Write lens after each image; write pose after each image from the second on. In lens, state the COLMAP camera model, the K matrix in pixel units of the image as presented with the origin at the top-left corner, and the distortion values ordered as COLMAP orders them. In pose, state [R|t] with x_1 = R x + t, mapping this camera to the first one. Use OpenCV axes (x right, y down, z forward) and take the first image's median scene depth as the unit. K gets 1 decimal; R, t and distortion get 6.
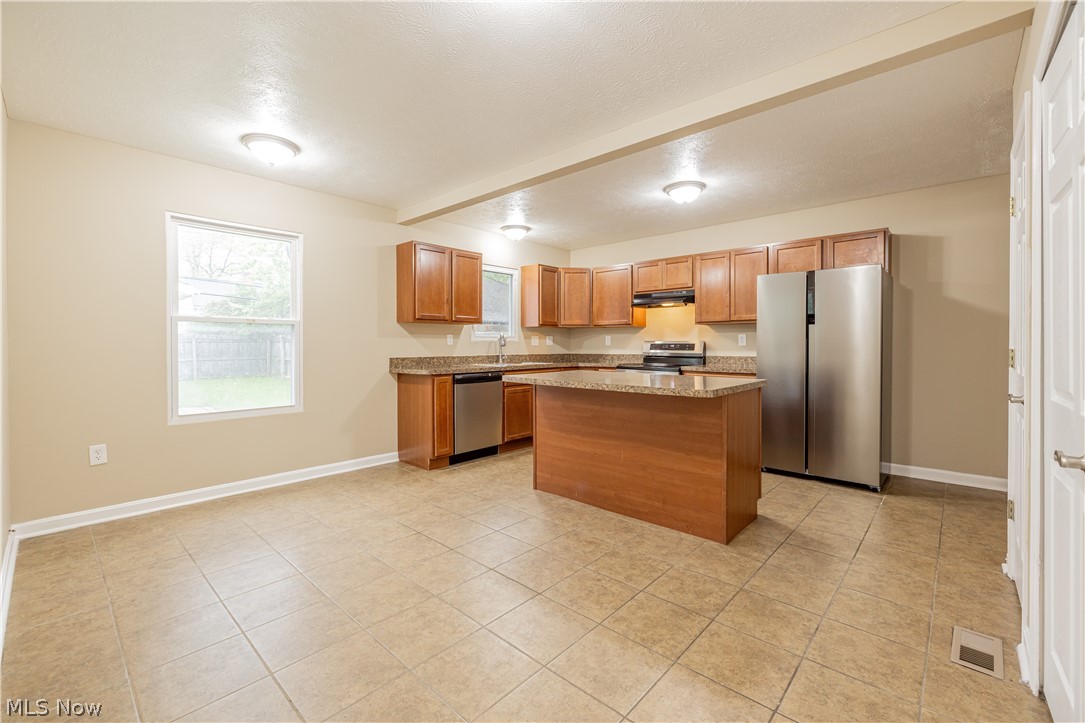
lens RADIAL K [[458.3, 0, 547.3], [0, 458.3, 350.6], [0, 0, 1]] dist [0.002468, 0.000283]
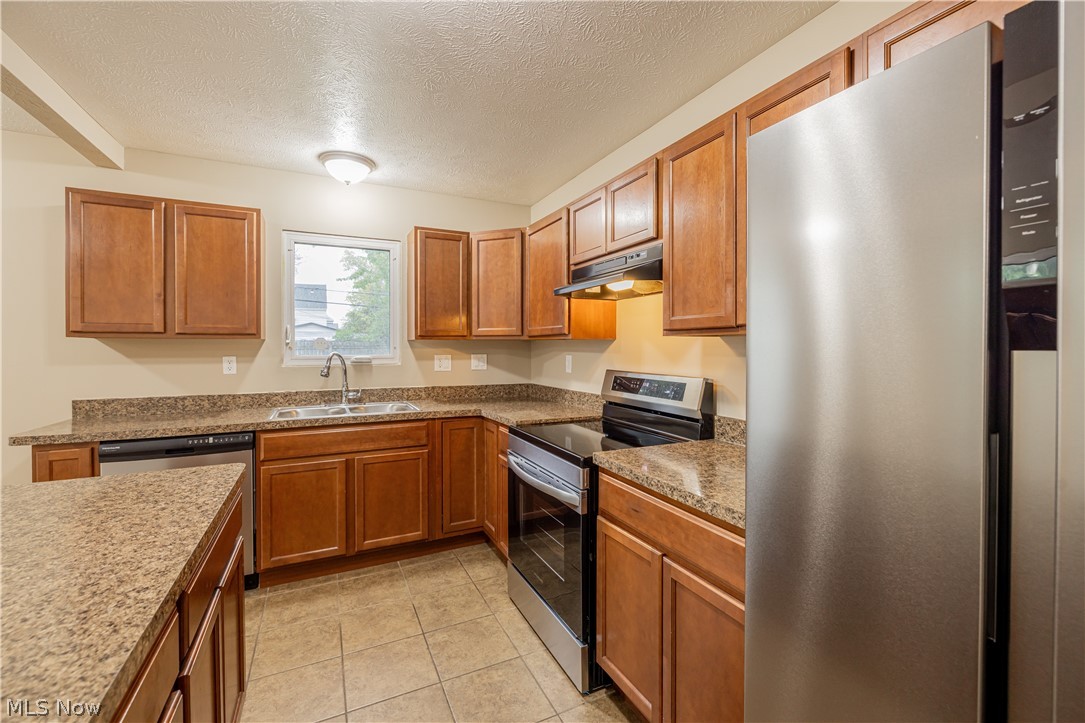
lens RADIAL K [[458.3, 0, 547.3], [0, 458.3, 350.6], [0, 0, 1]] dist [0.002468, 0.000283]
pose [[0.927837, 0.004916, -0.372953, 0.427659], [-0.006323, 0.999977, -0.002549, -0.049859], [0.372932, 0.004724, 0.927847, 0.701893]]
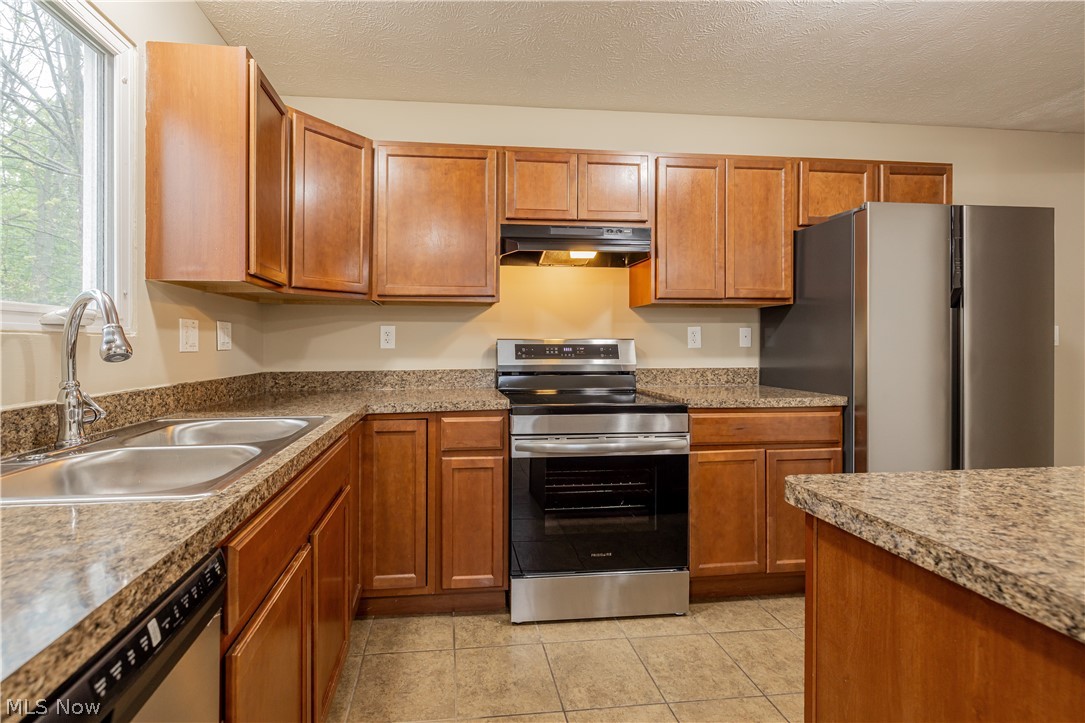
lens RADIAL K [[476.2, 0, 497.7], [0, 476.2, 344.2], [0, 0, 1]] dist [-0.001466, -0.000102]
pose [[0.671245, -0.001354, 0.741234, -0.159424], [0.011897, 0.999889, -0.008947, -0.014888], [-0.741140, 0.014824, 0.671187, 0.904331]]
